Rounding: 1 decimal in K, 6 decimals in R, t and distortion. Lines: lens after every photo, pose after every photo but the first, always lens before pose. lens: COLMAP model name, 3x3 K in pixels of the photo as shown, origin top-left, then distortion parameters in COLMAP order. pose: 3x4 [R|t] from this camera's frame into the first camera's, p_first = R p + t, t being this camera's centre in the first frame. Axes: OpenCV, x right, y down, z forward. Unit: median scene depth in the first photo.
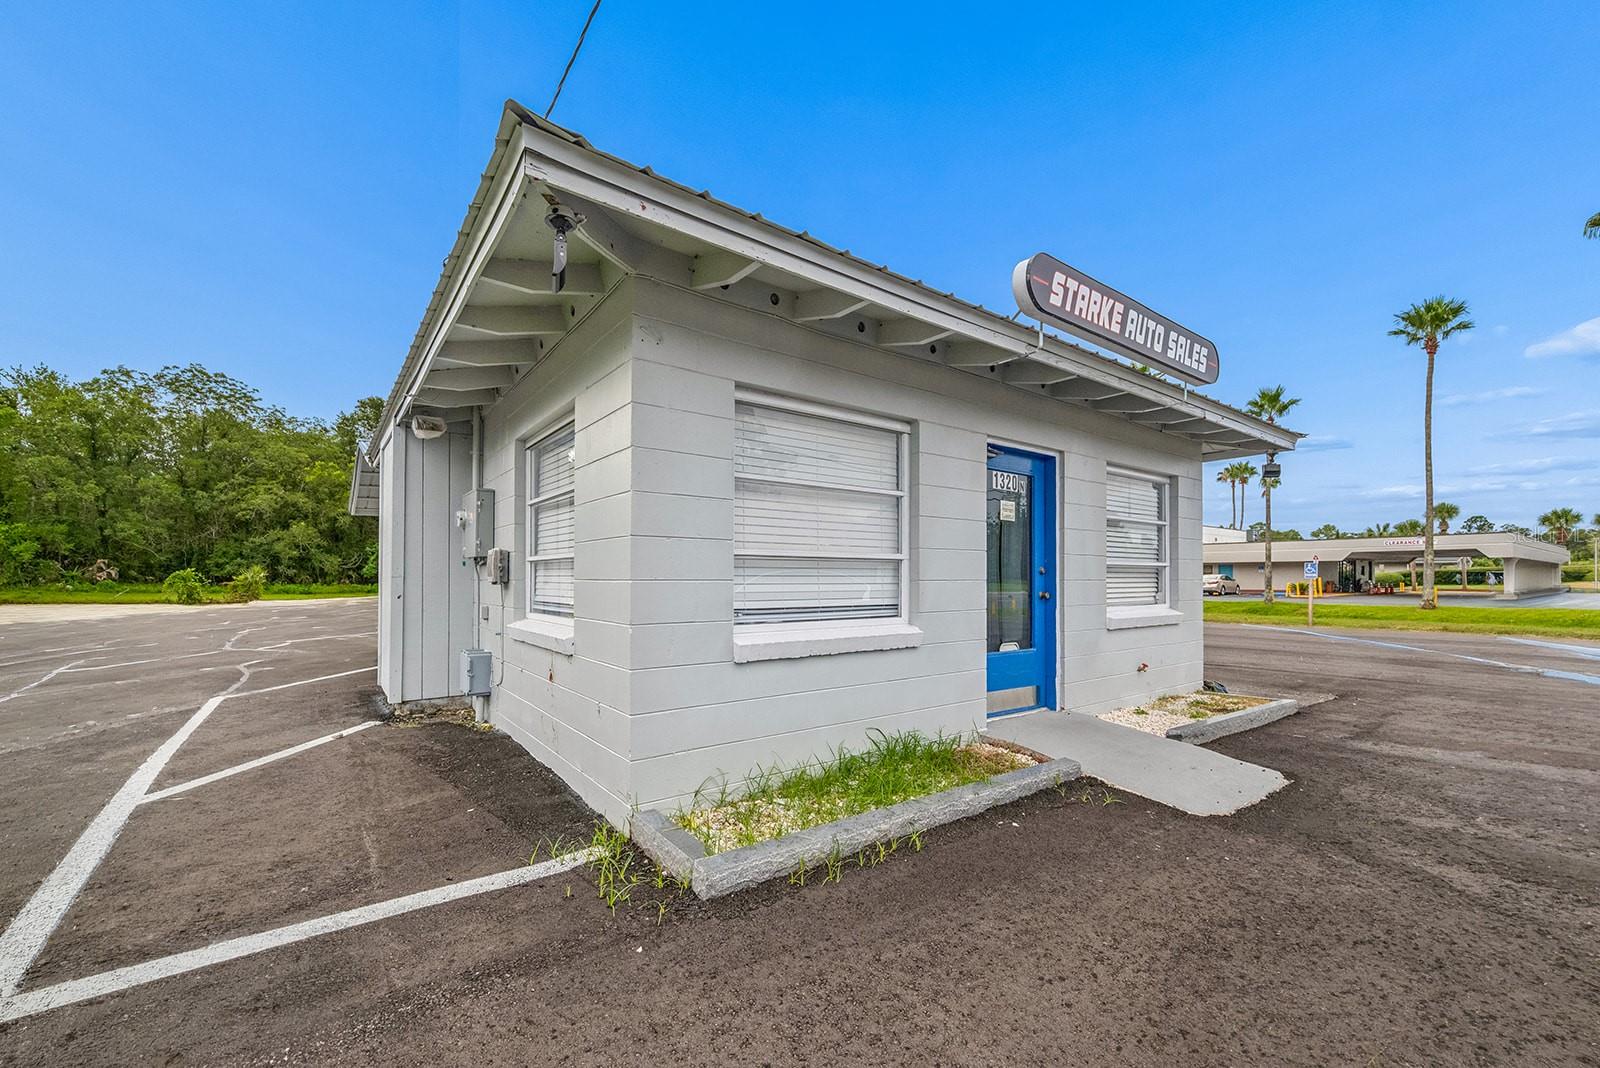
lens RADIAL K [[649.6, 0, 804.9], [0, 649.6, 583.6], [0, 0, 1]] dist [-0.001133, 0.000032]
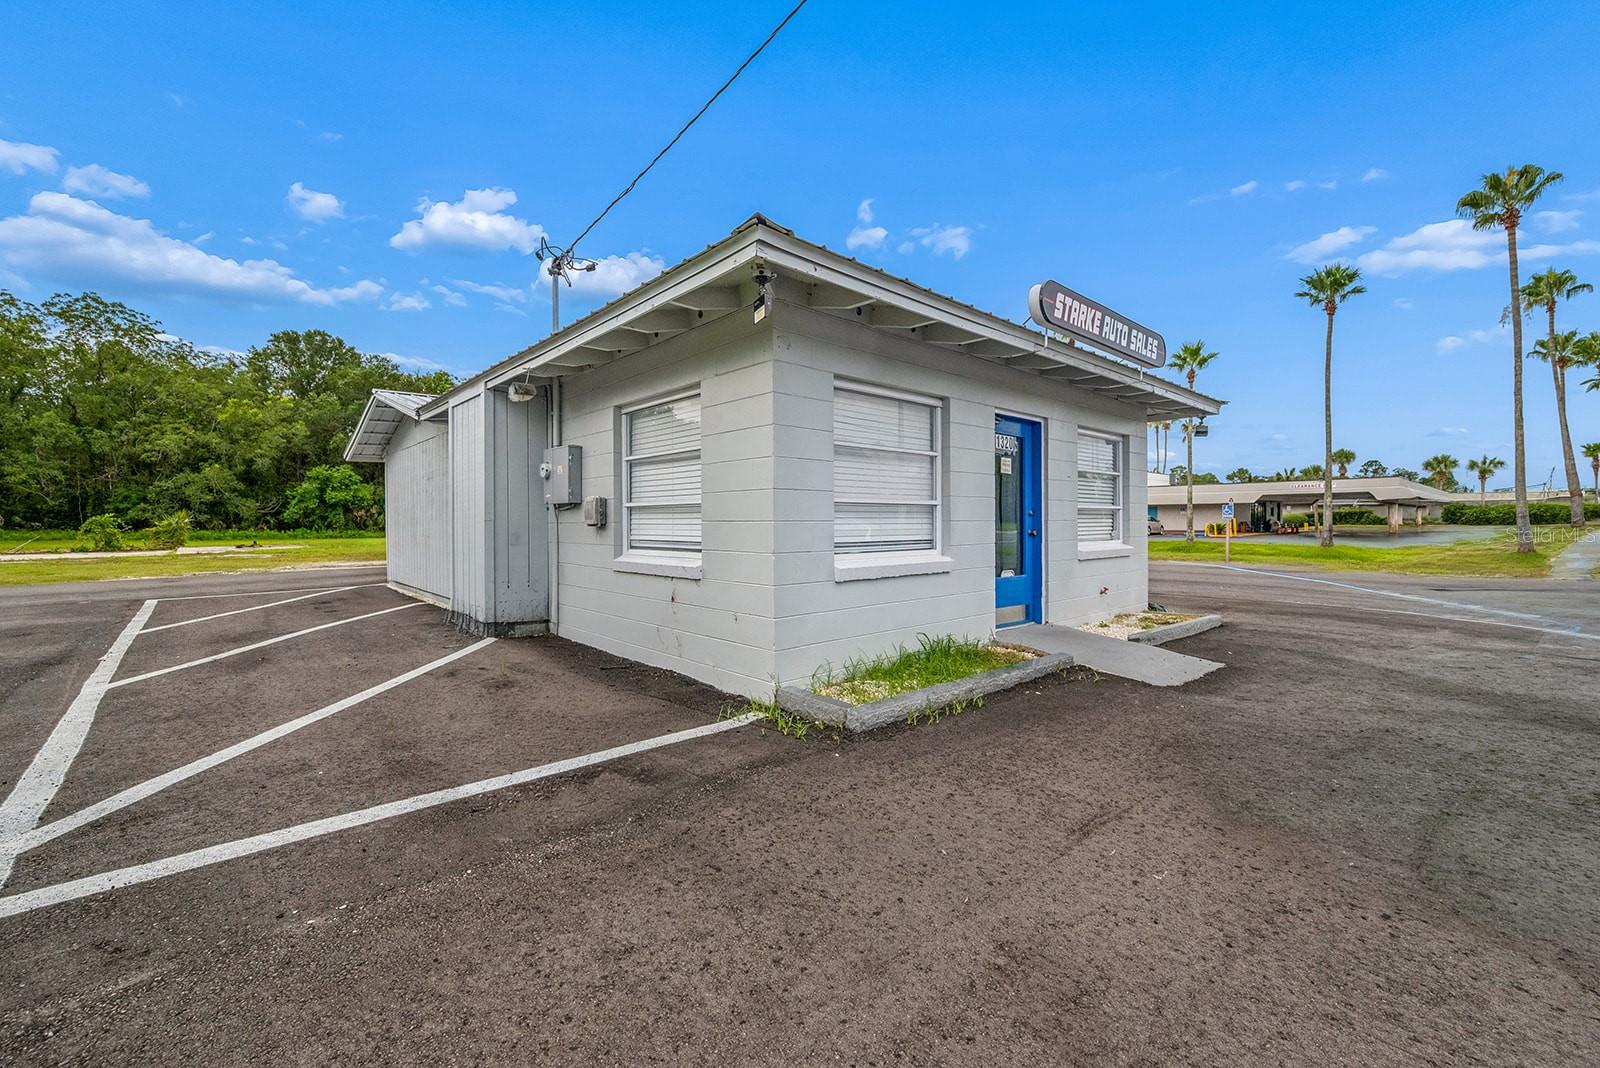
lens RADIAL K [[654.3, 0, 800.0], [0, 654.3, 534.0], [0, 0, 1]] dist [-0.000362, -0.000031]
pose [[0.996404, -0.006385, 0.084494, -0.190817], [0.005463, 0.999923, 0.011139, 0.004110], [-0.084559, -0.010638, 0.996362, -0.228044]]
